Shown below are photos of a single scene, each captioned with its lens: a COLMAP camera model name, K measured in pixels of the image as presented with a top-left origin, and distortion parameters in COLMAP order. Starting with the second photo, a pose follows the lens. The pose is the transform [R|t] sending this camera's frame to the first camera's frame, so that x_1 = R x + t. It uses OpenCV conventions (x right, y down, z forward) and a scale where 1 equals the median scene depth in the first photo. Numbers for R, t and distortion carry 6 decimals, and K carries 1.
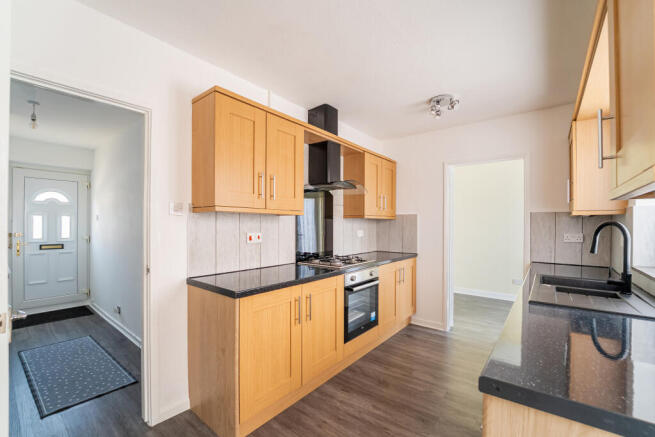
lens RADIAL K [[274.8, 0, 326.4], [0, 274.8, 224.4], [0, 0, 1]] dist [-0.020235, -0.001499]
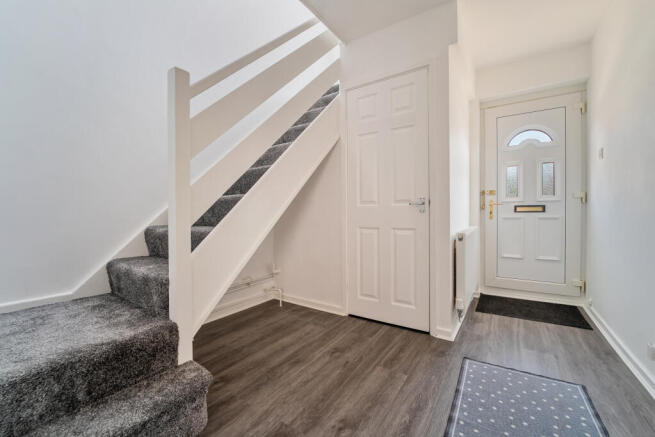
lens RADIAL K [[274.8, 0, 323.2], [0, 274.8, 219.7], [0, 0, 1]] dist [-0.020235, -0.001499]
pose [[0.081179, 0.012755, -0.996618, -0.354810], [0.011083, 0.999845, 0.013699, 0.093803], [0.996638, -0.012157, 0.081025, 0.400323]]
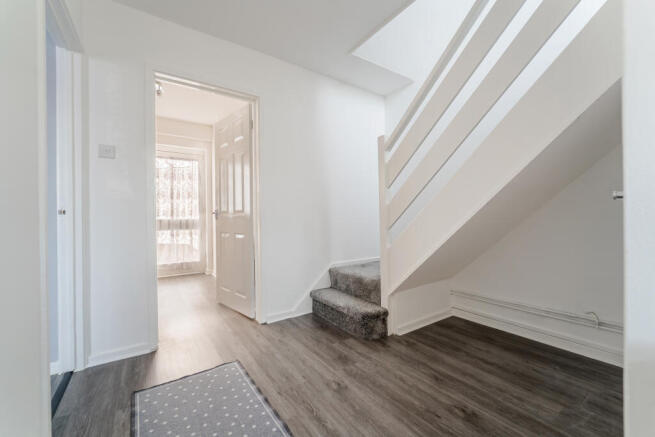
lens RADIAL K [[274.8, 0, 329.4], [0, 274.8, 218.4], [0, 0, 1]] dist [-0.020235, -0.001499]
pose [[-0.954755, -0.003075, 0.297377, -0.739670], [-0.000471, 0.999961, 0.008828, 0.082147], [-0.297393, 0.008288, -0.954719, 0.810469]]
